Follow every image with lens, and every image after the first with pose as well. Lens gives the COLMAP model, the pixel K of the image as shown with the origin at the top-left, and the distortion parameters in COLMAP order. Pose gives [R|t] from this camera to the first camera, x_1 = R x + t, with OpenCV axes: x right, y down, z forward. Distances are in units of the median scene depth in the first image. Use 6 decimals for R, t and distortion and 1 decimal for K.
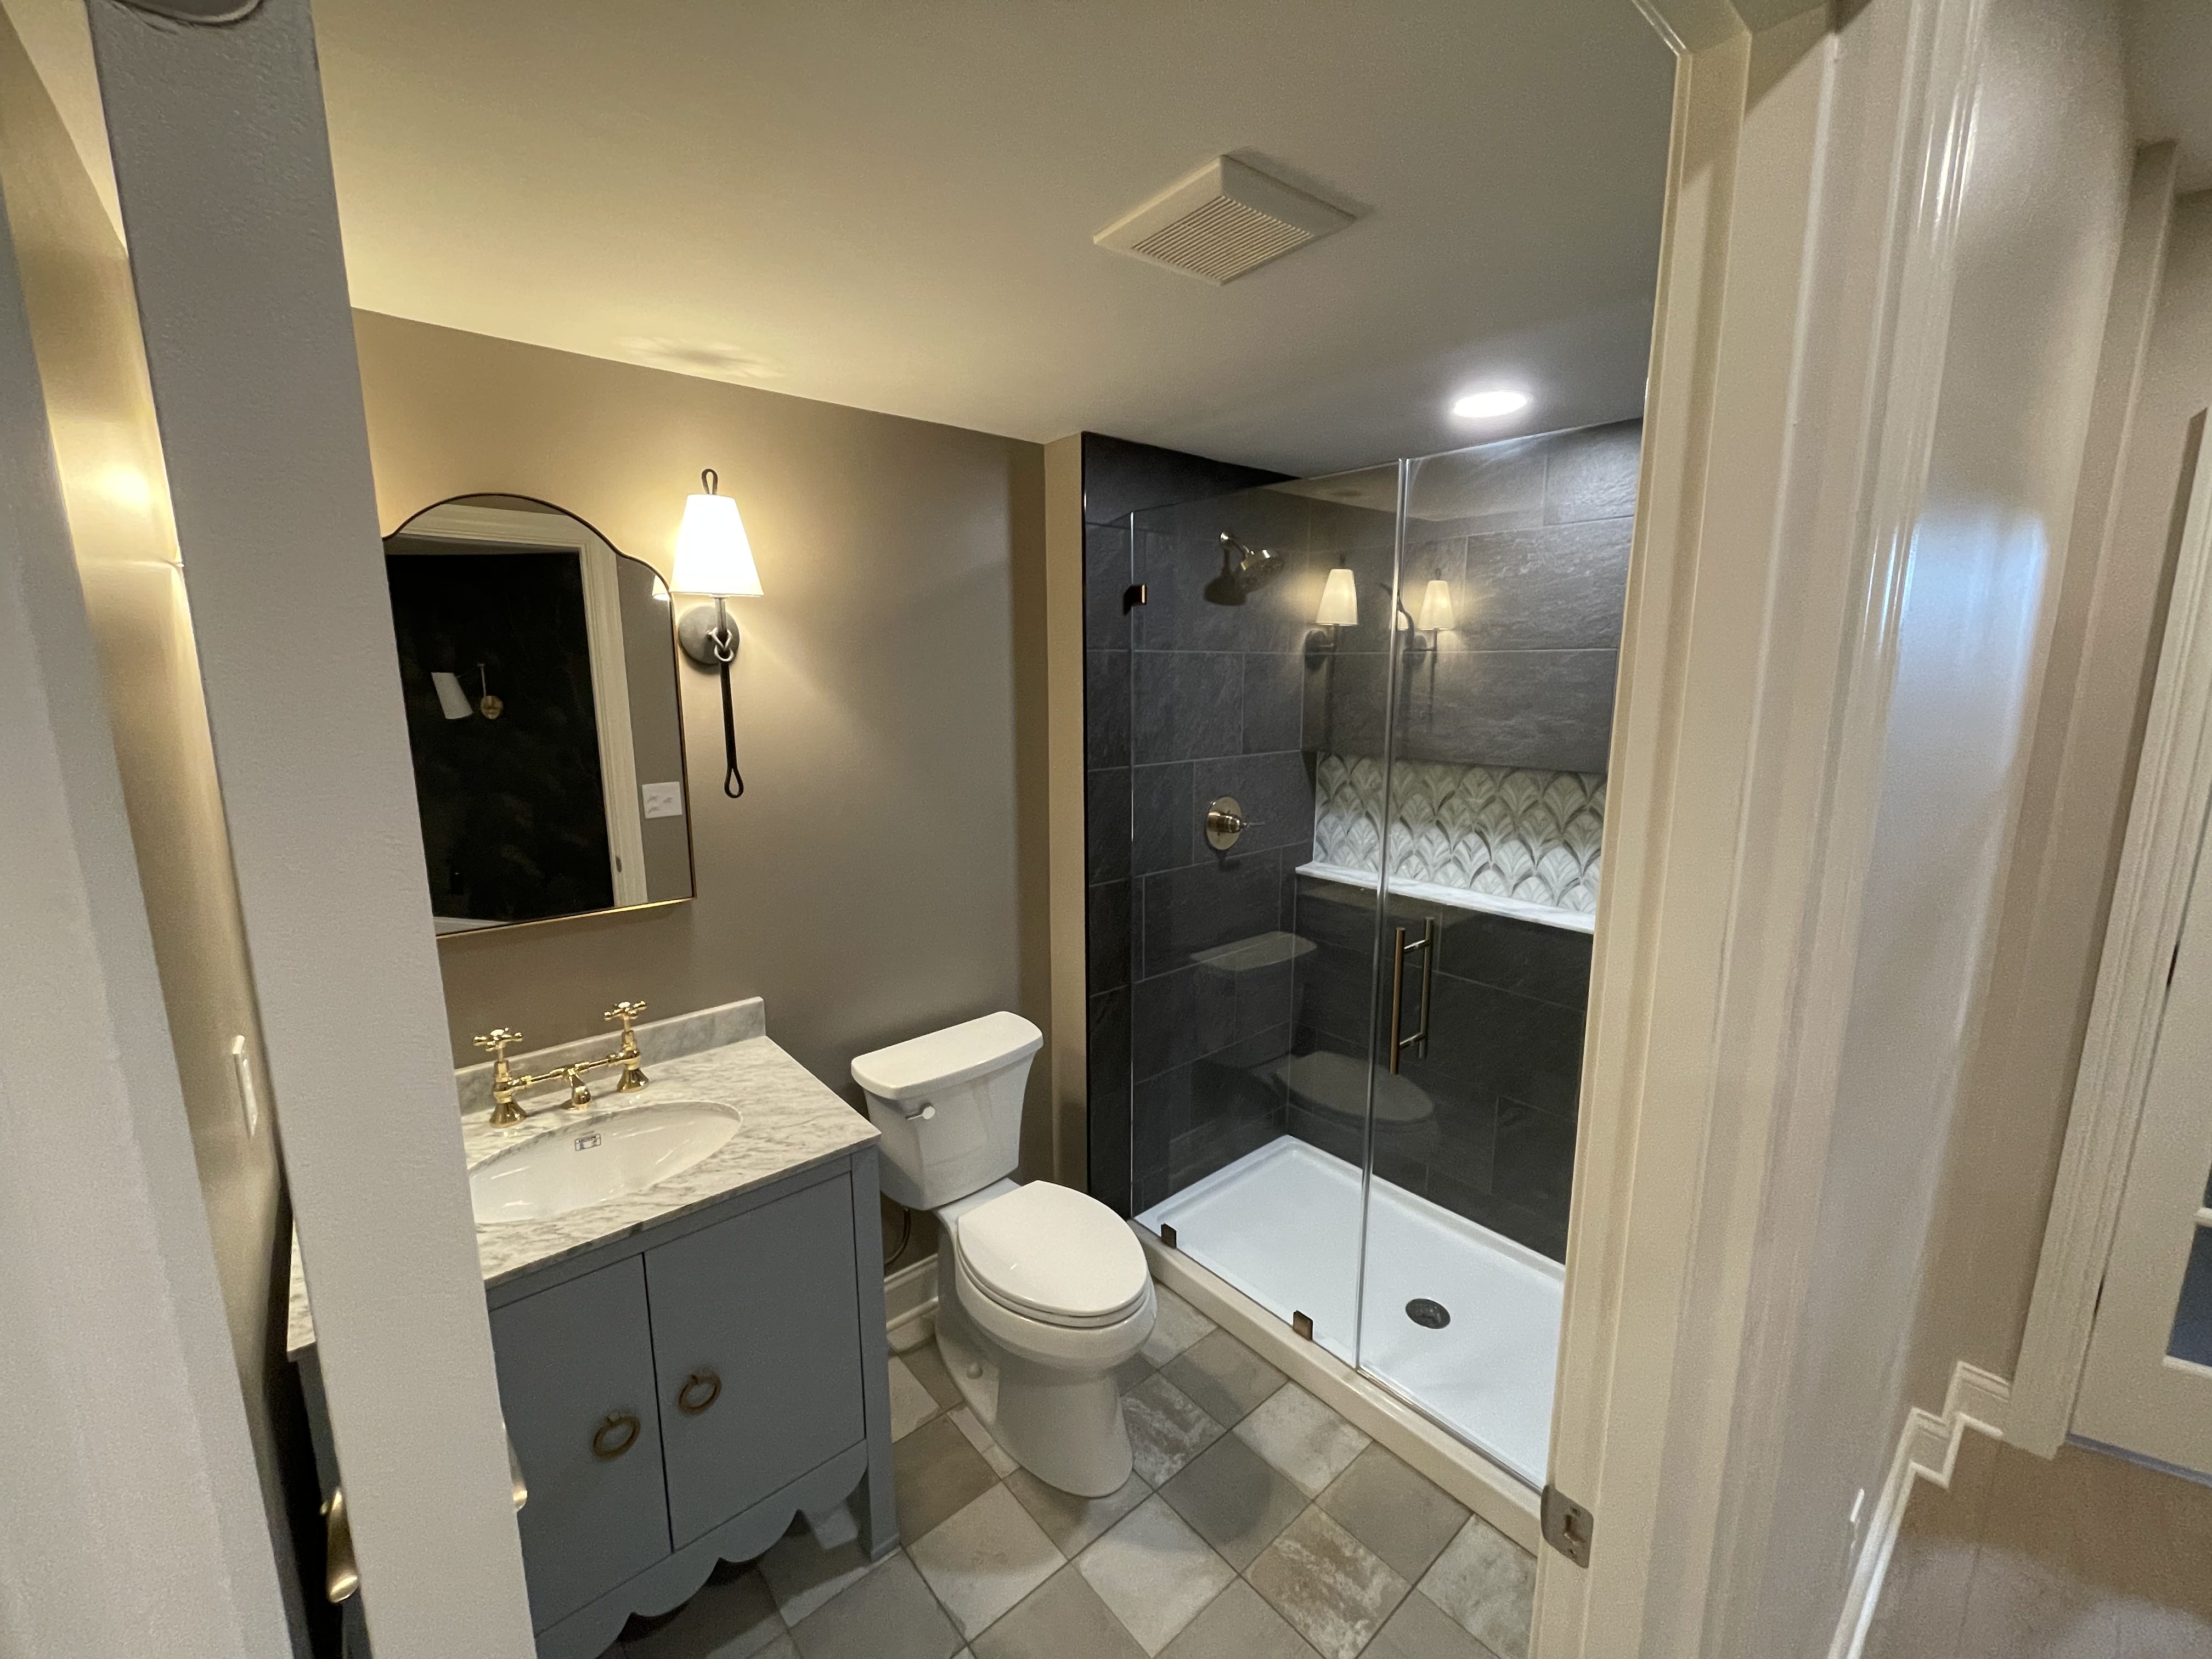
lens RADIAL K [[895.3, 0, 1105.1], [0, 895.3, 824.2], [0, 0, 1]] dist [-0.001764, -0.000581]
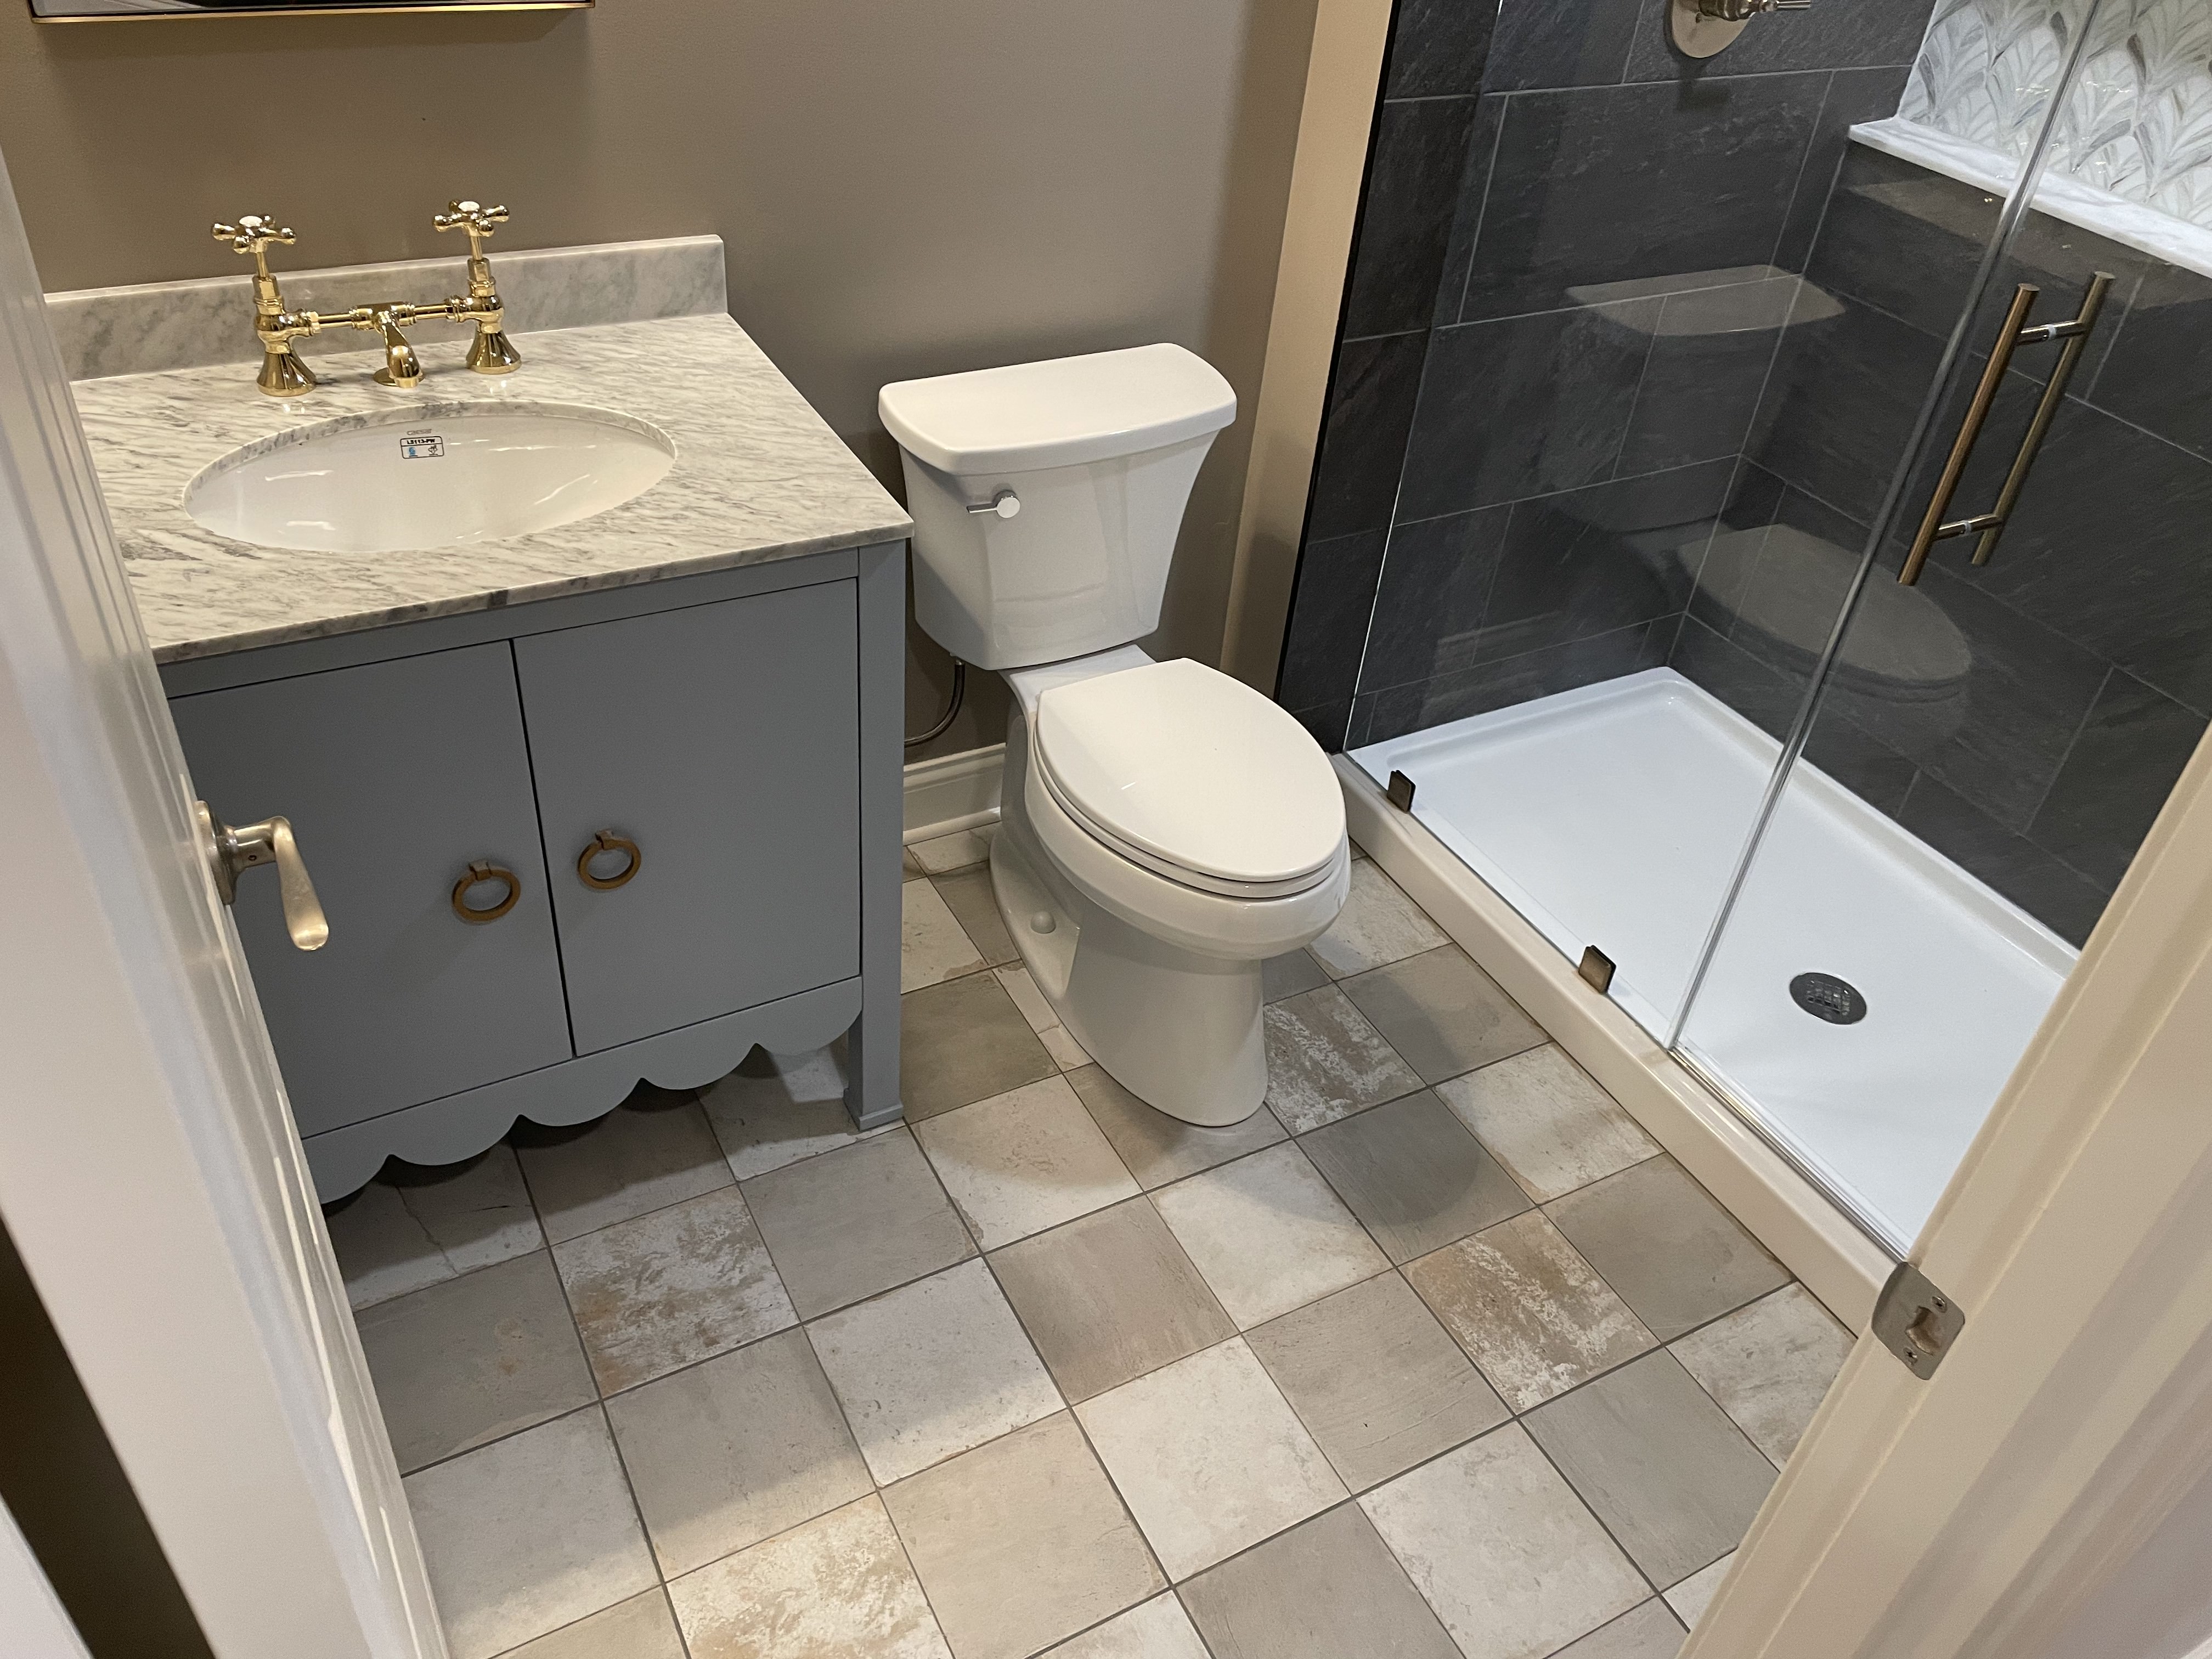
lens RADIAL K [[1672.3, 0, 1107.4], [0, 1672.3, 840.3], [0, 0, 1]] dist [0.094726, -0.120457]
pose [[0.974192, 0.194309, -0.114864, 0.019491], [-0.119701, 0.876155, 0.466930, 0.010737], [0.191367, -0.441131, 0.876802, 0.011210]]
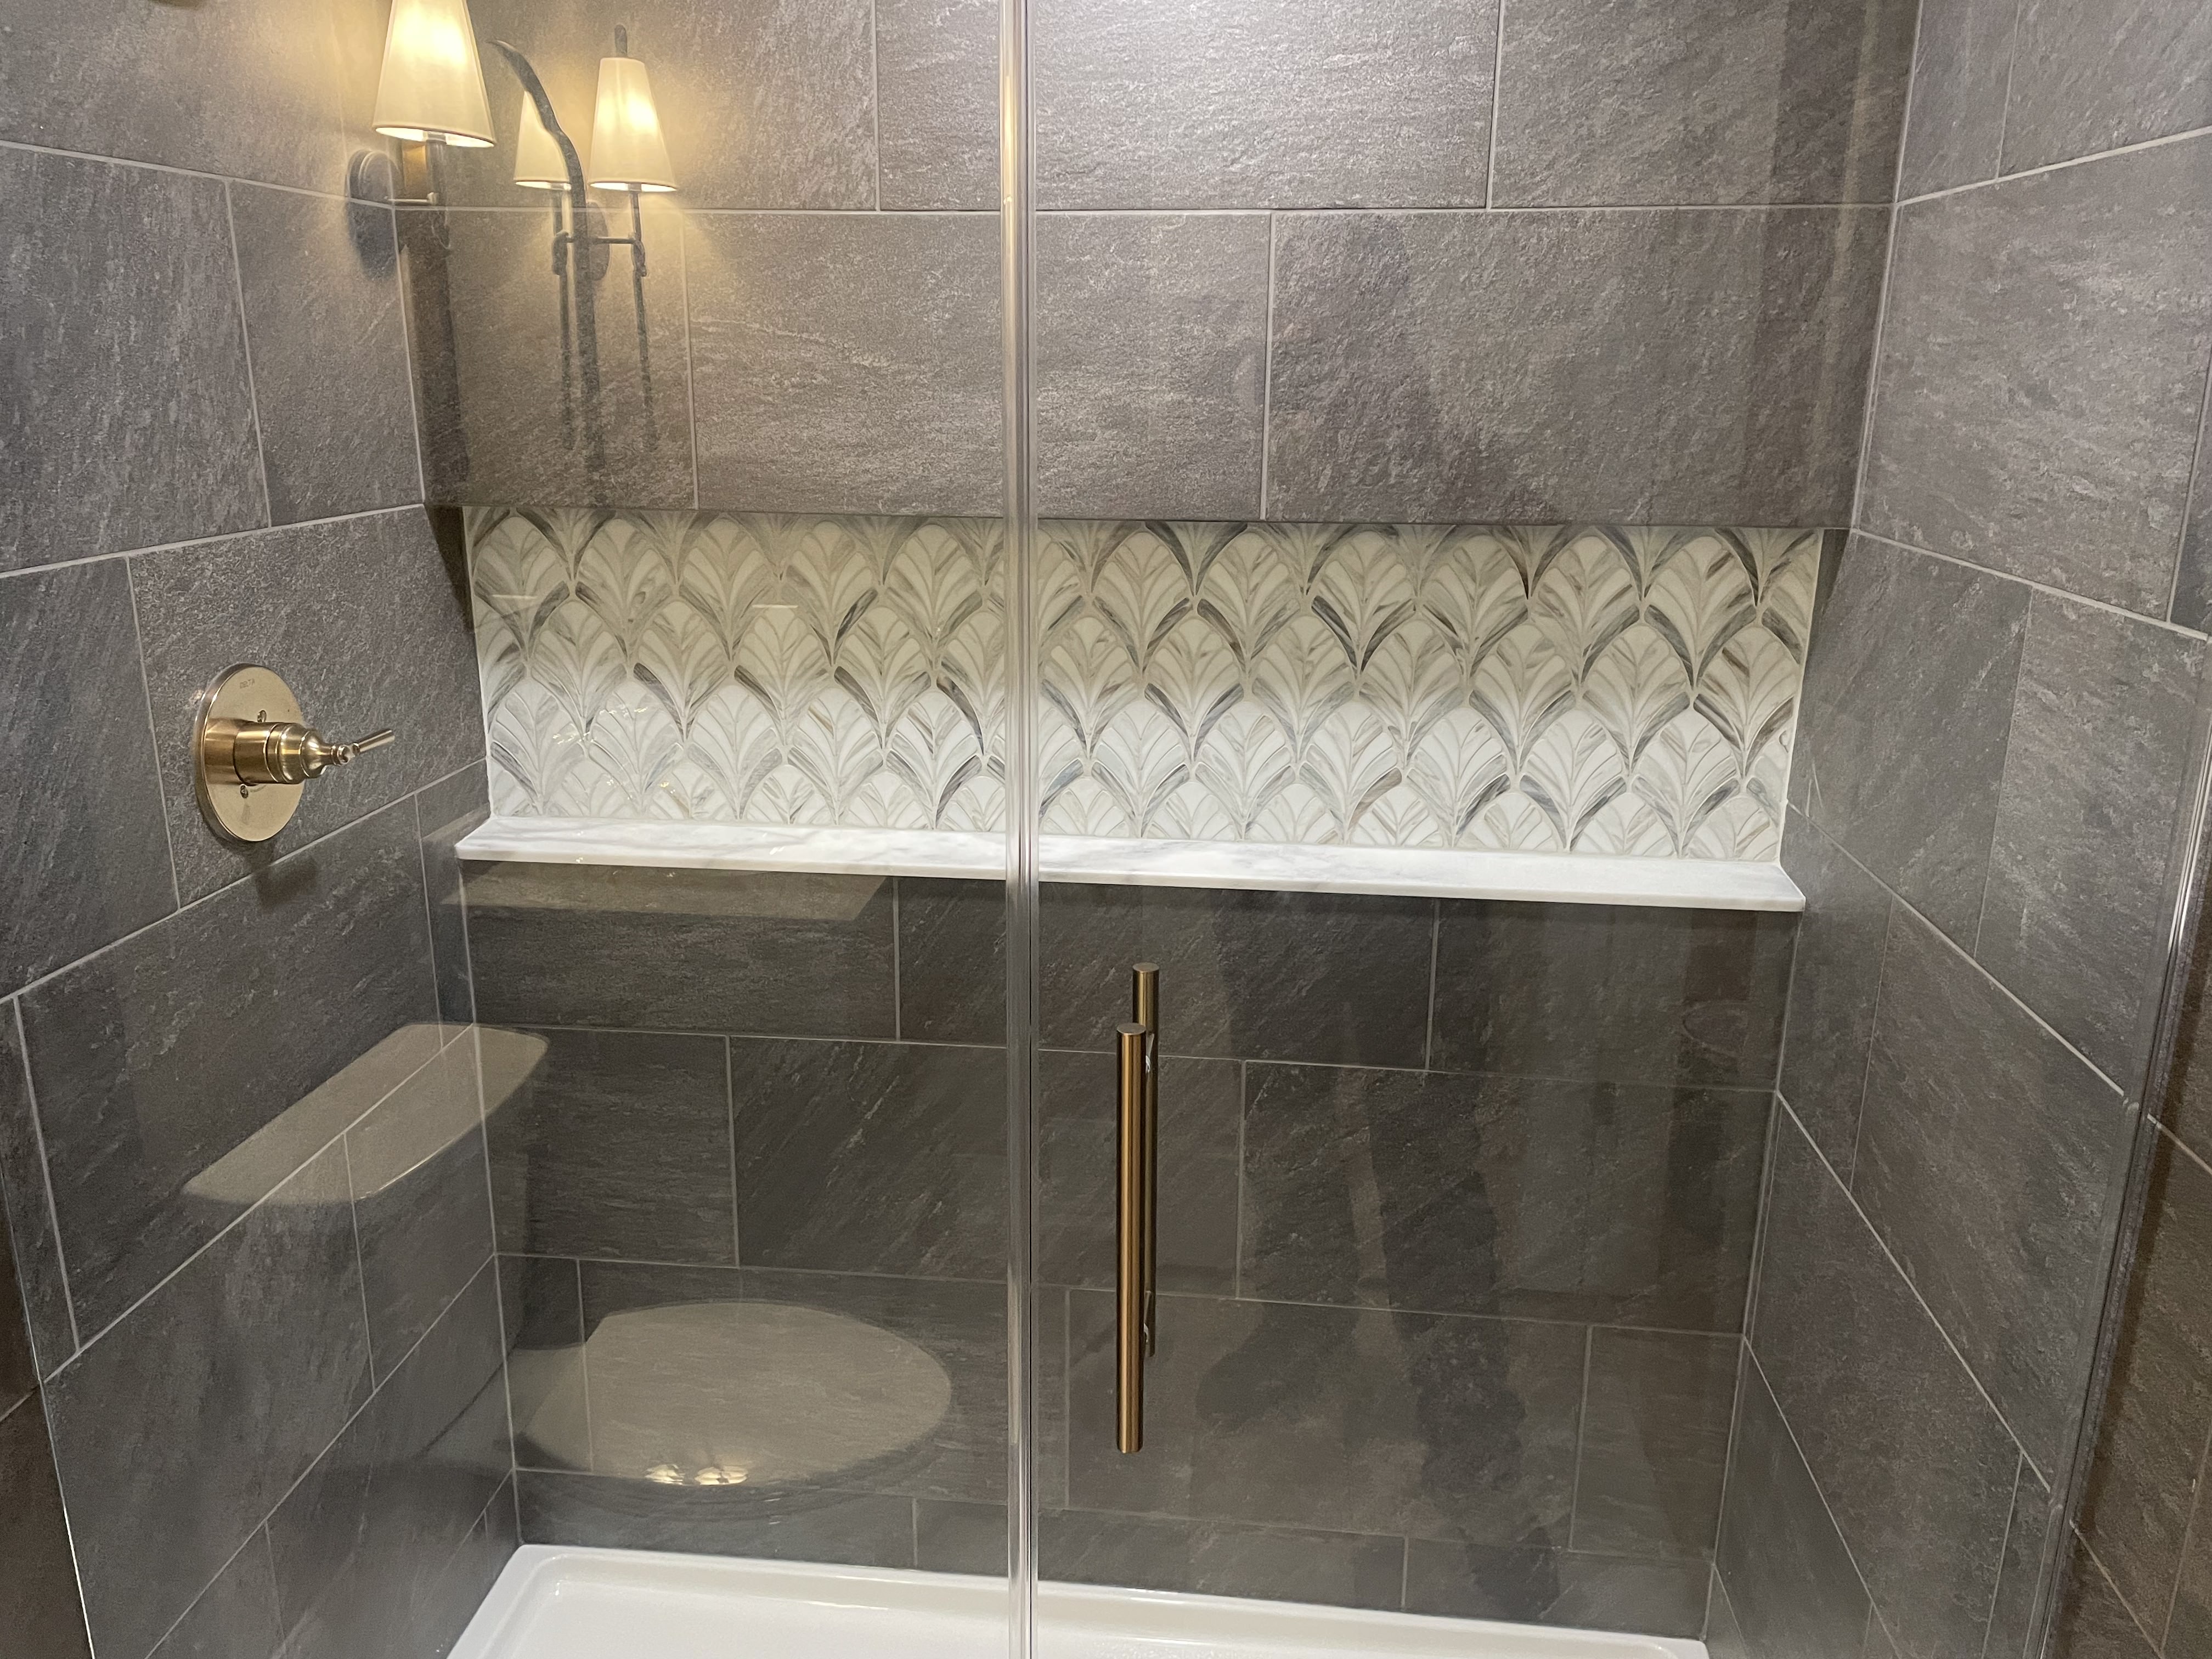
lens RADIAL K [[1672.3, 0, 1089.7], [0, 1672.3, 823.1], [0, 0, 1]] dist [0.094726, -0.120457]
pose [[0.732267, -0.174721, 0.658223, -0.054564], [0.107684, 0.984076, 0.141418, -0.035833], [-0.672450, -0.032676, 0.739421, 0.457596]]
